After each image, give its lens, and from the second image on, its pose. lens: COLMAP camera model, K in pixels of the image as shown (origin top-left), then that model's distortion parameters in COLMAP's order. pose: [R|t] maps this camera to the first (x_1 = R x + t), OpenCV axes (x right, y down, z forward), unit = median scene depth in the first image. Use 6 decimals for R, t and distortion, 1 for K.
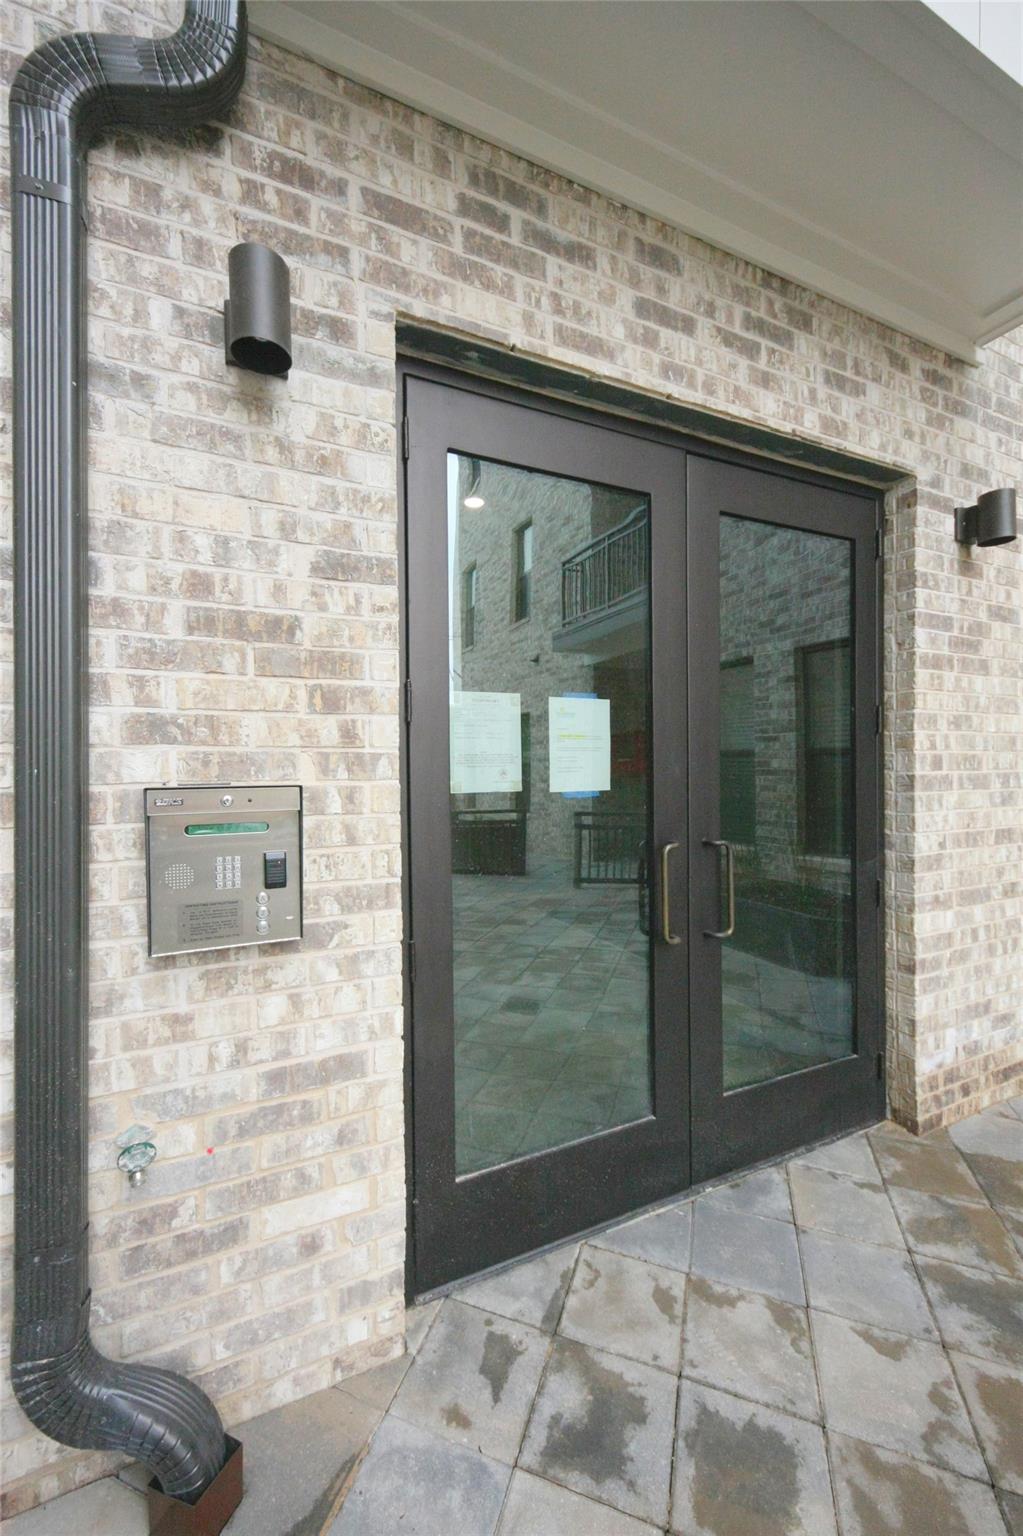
lens RADIAL K [[613.9, 0, 512.8], [0, 613.9, 773.1], [0, 0, 1]] dist [0.000463, 0.000000]
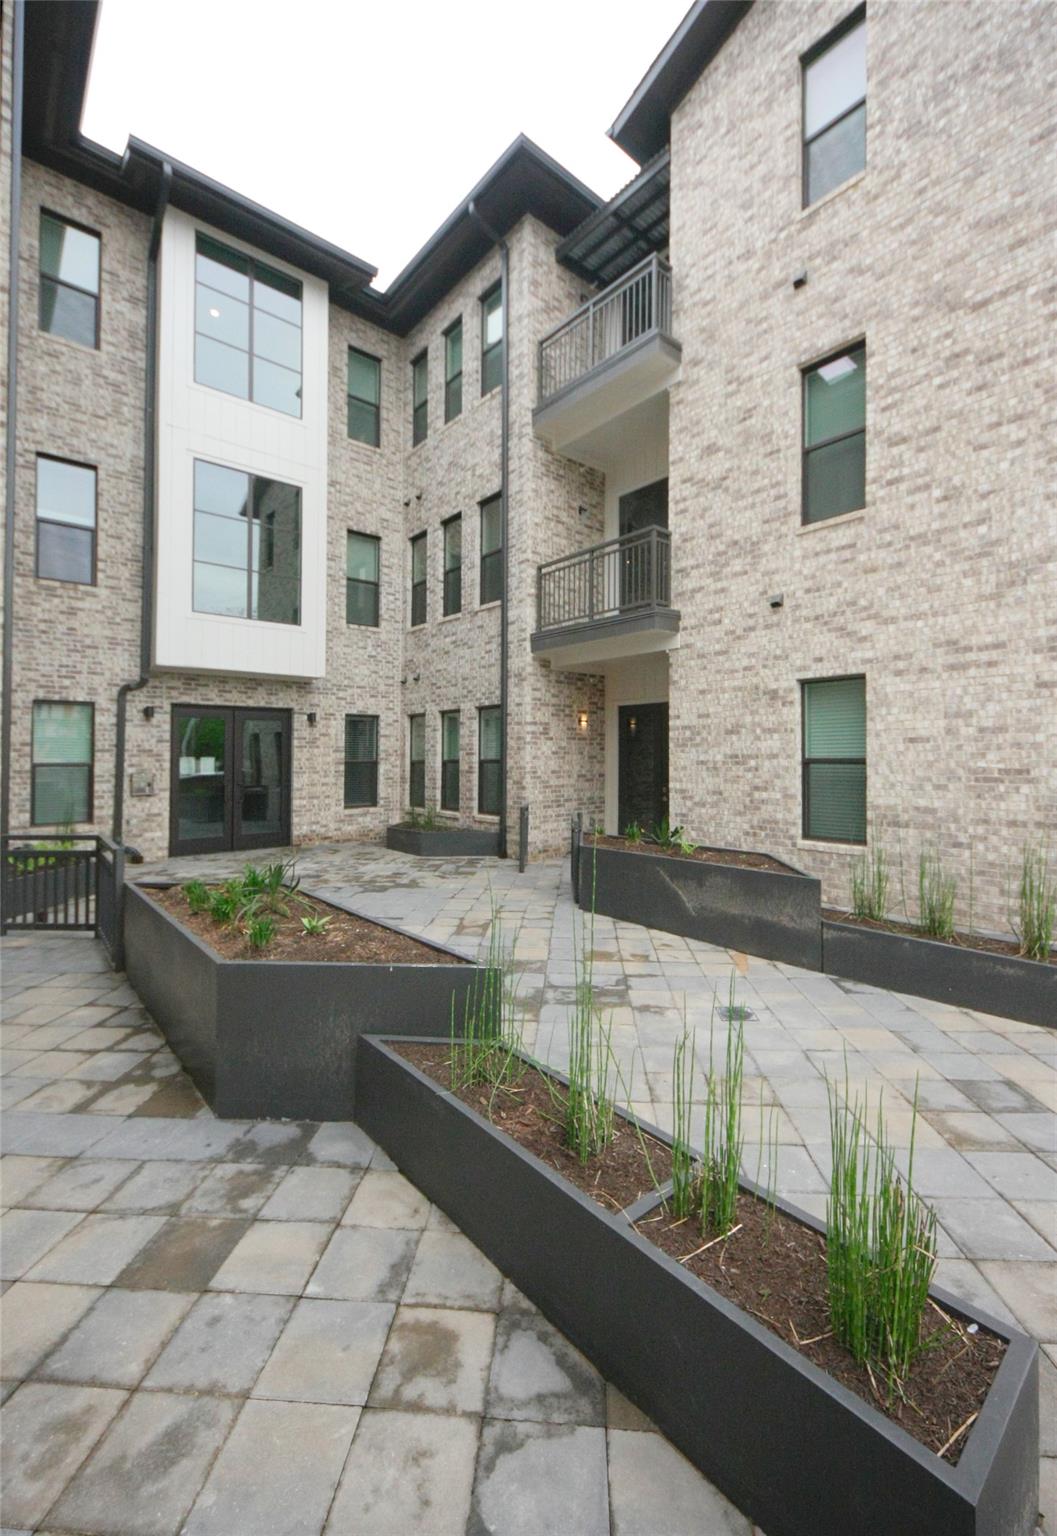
lens RADIAL K [[632.7, 0, 532.2], [0, 632.7, 738.8], [0, 0, 1]] dist [0.000200, -0.000019]
pose [[0.961480, 0.019784, 0.274161, 1.760507], [-0.012967, 0.999561, -0.026655, -0.225922], [-0.274568, 0.022073, 0.961314, -6.882973]]
